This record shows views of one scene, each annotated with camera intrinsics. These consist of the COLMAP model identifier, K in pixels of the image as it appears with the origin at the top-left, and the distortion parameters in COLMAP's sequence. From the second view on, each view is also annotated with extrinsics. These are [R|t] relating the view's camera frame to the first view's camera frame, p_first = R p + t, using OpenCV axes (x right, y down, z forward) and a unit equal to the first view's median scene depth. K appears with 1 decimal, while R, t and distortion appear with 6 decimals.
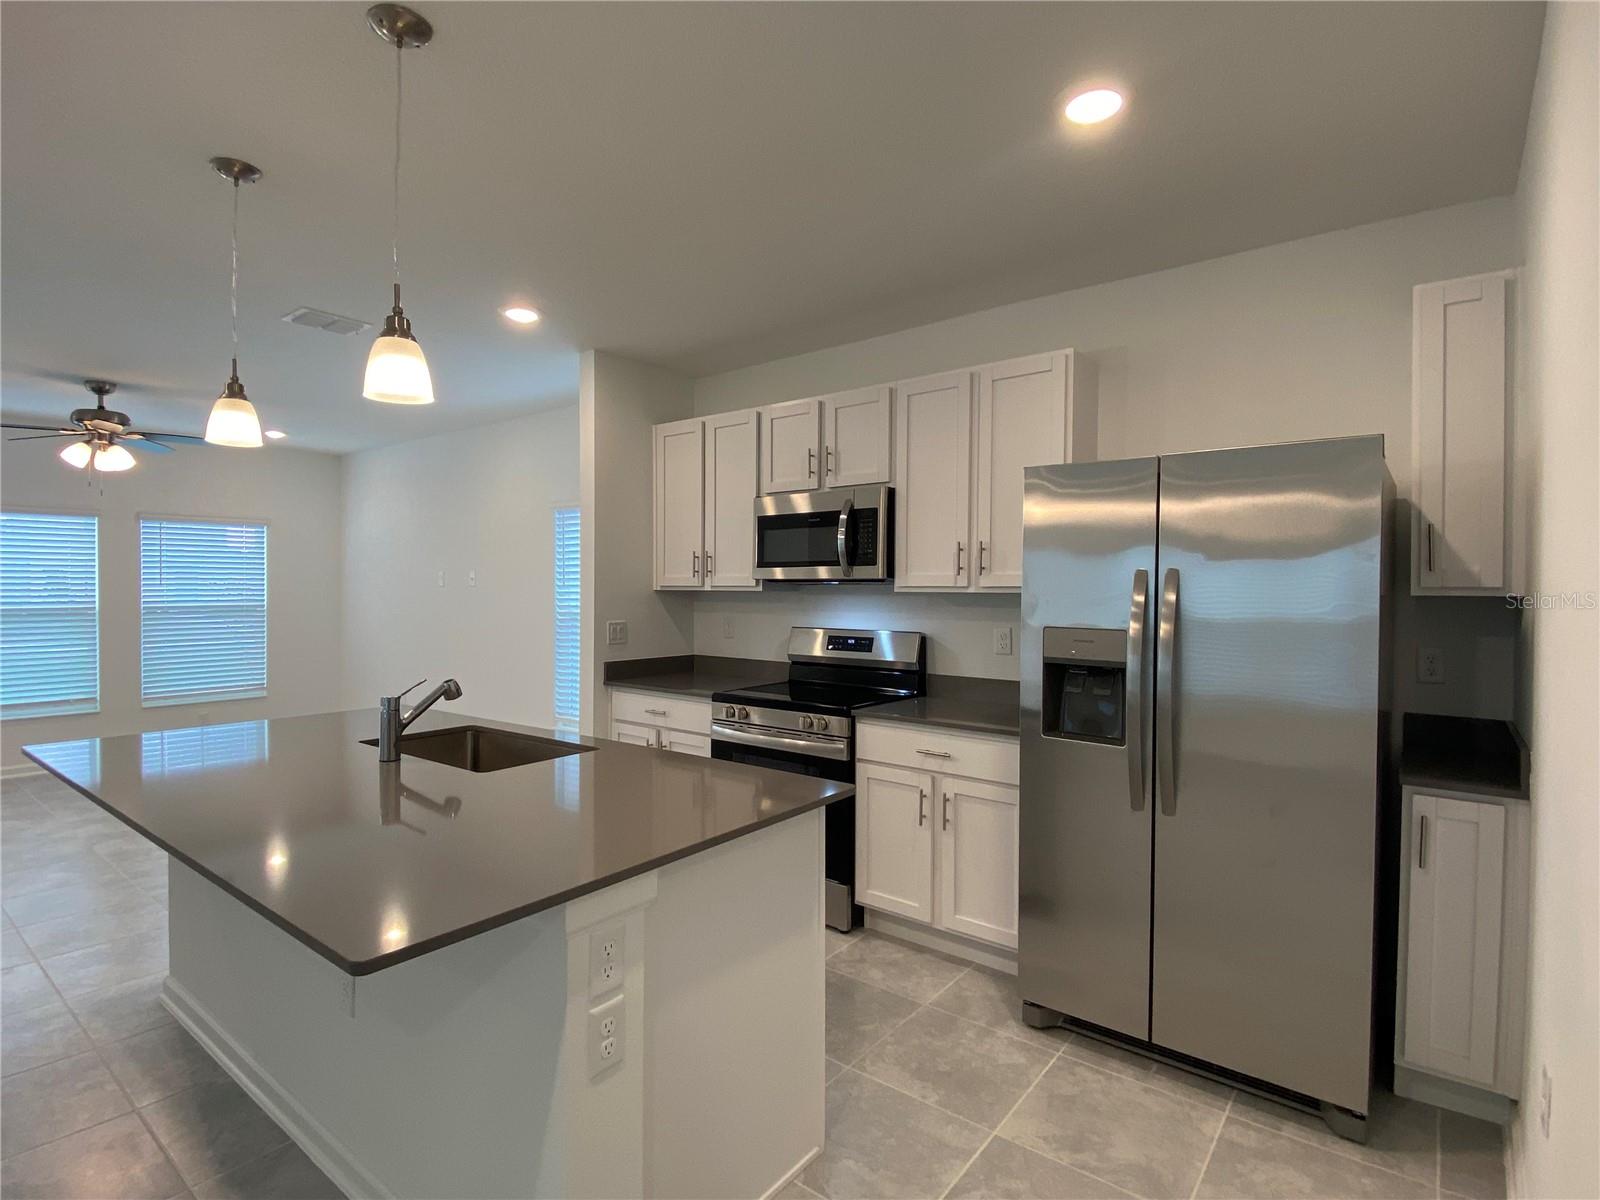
lens RADIAL K [[811.1, 0, 800.0], [0, 811.1, 600.0], [0, 0, 1]] dist [0.035418, -0.045075]
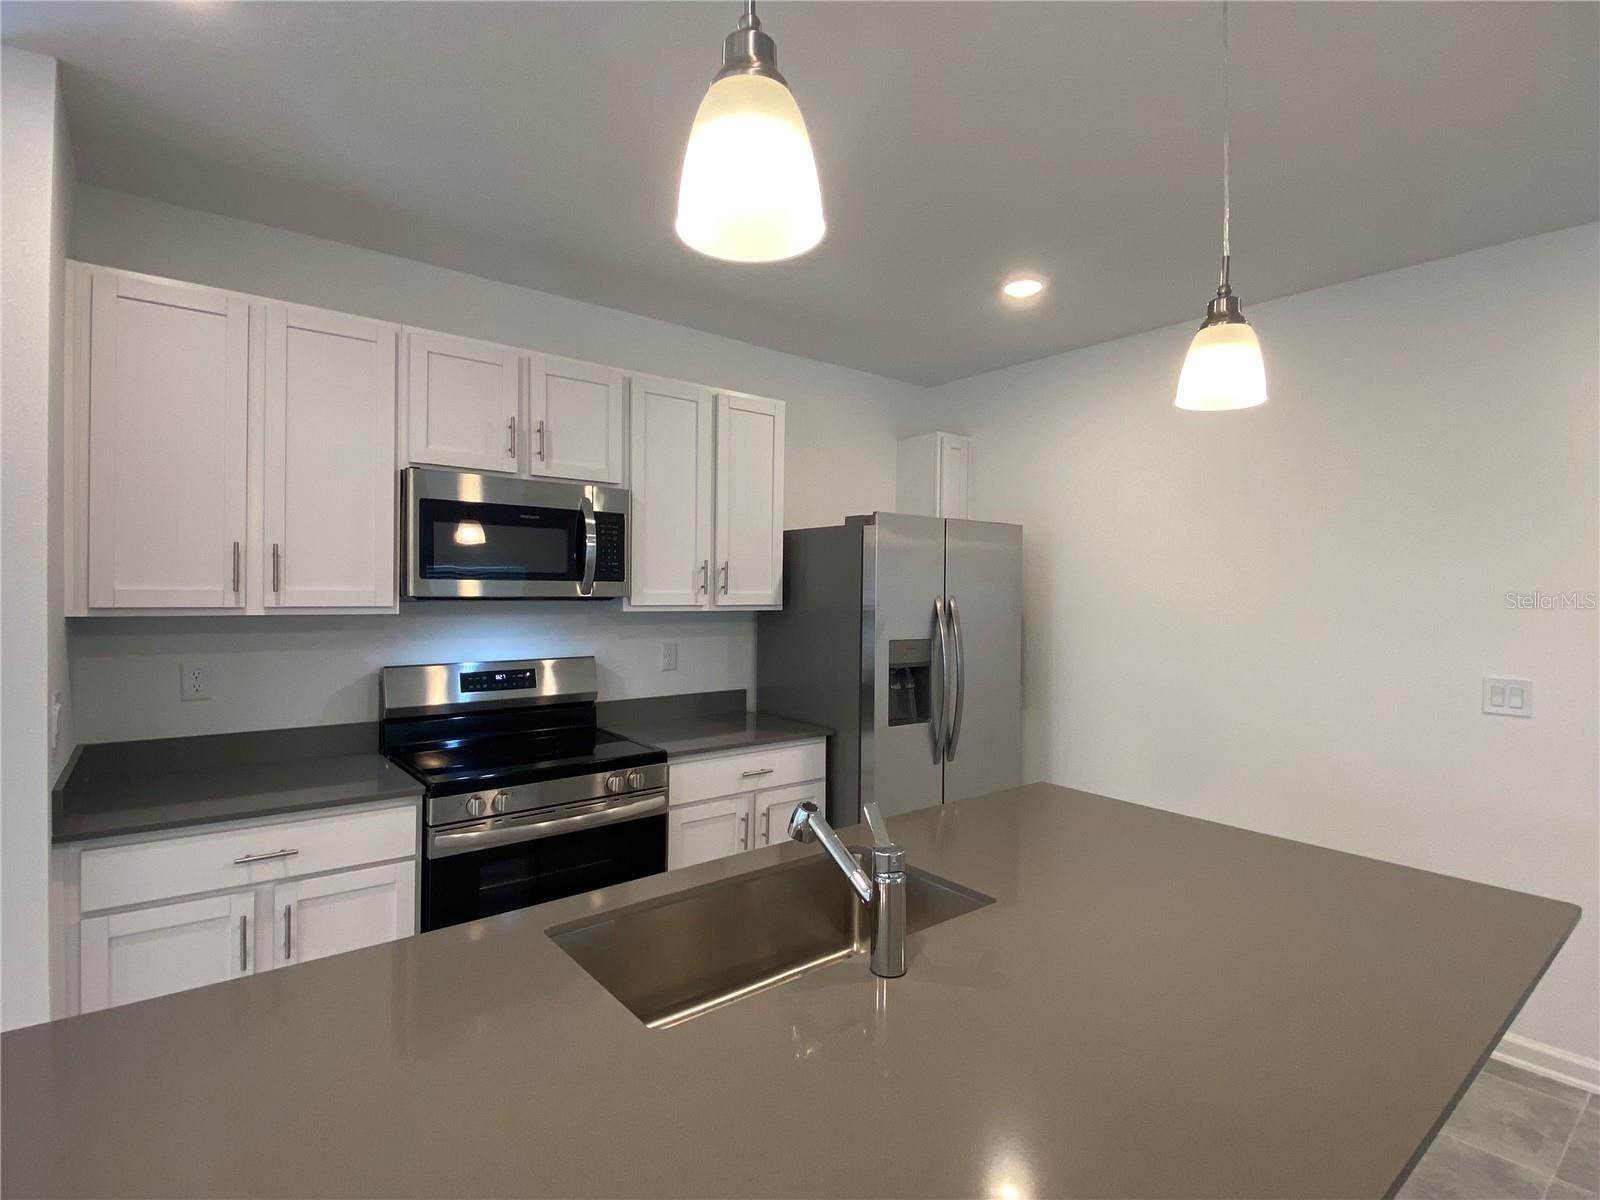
lens RADIAL K [[766.3, 0, 800.0], [0, 766.3, 600.0], [0, 0, 1]] dist [-0.001458, -0.027859]
pose [[0.208016, -0.014540, 0.978017, -0.628927], [0.003189, 0.999894, 0.014187, -0.032930], [-0.978120, 0.000168, 0.208041, 0.627852]]
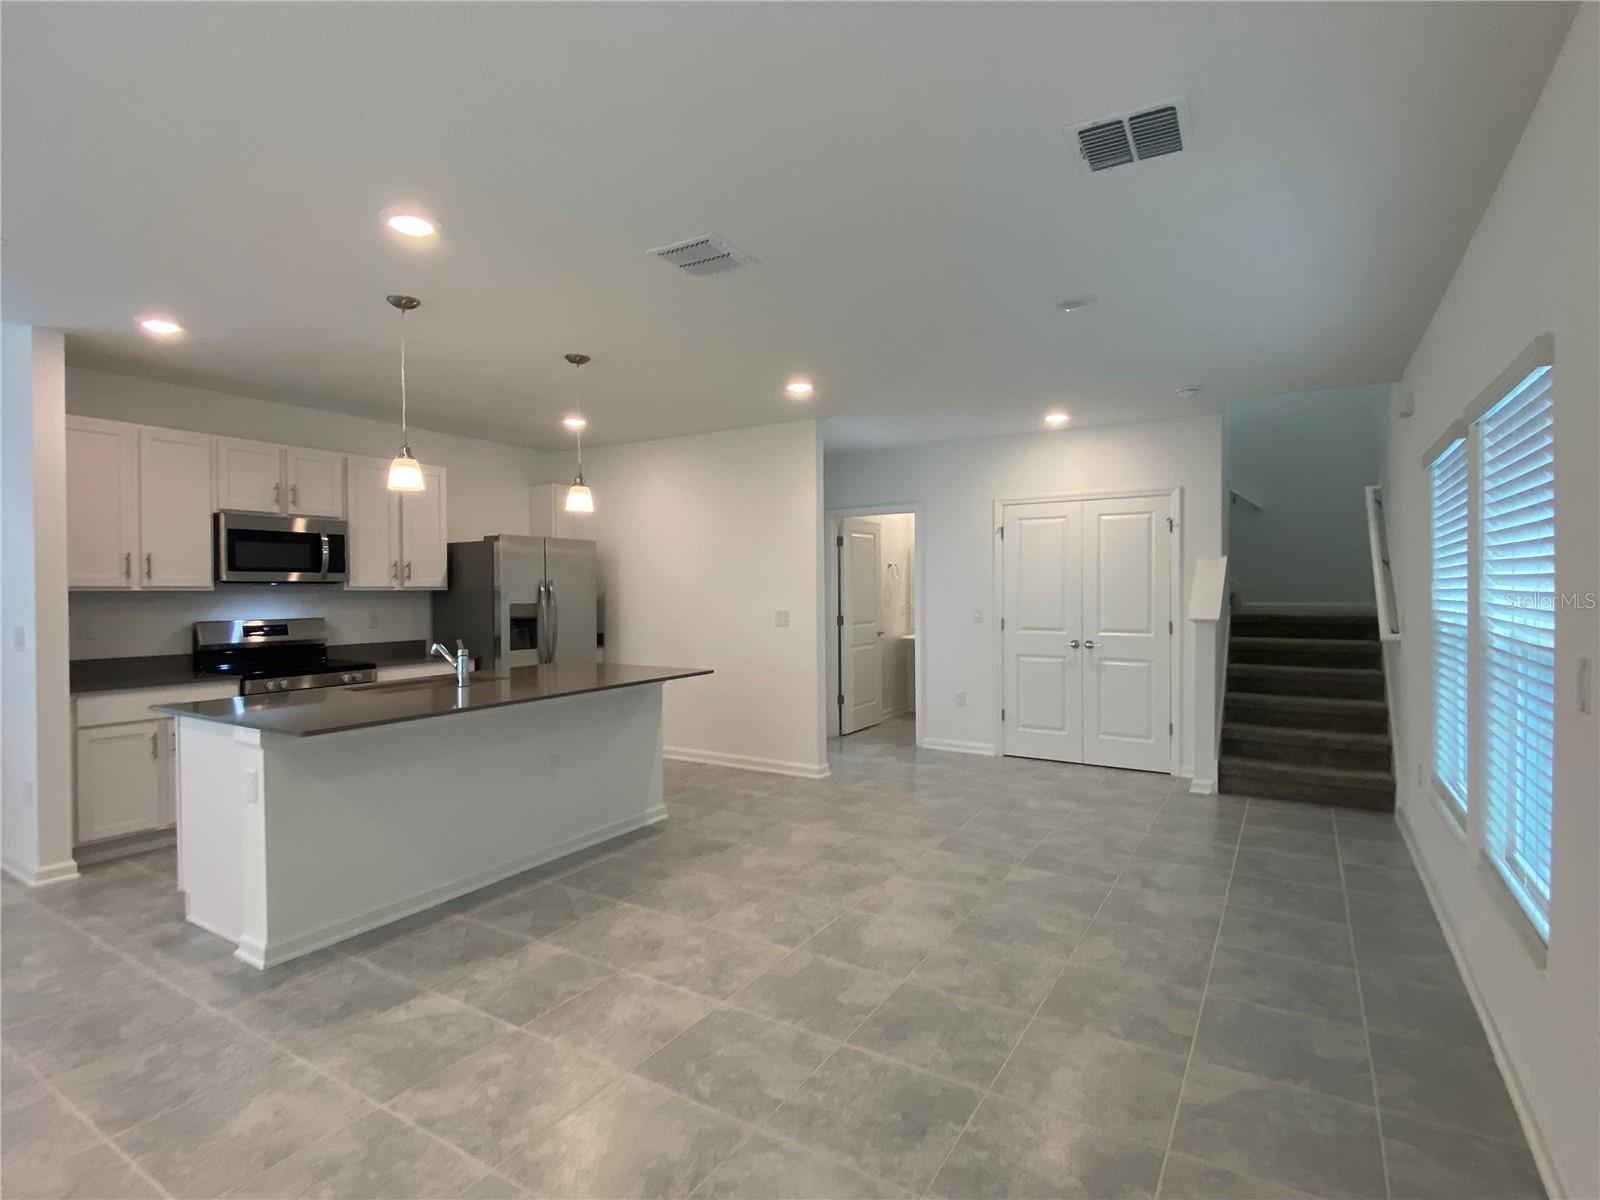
lens RADIAL K [[811.1, 0, 800.0], [0, 811.1, 600.0], [0, 0, 1]] dist [0.035418, -0.045075]
pose [[-0.127190, -0.017092, 0.991731, -1.477705], [0.016900, 0.999669, 0.019396, -0.006848], [-0.991734, 0.019227, -0.126859, 0.336436]]
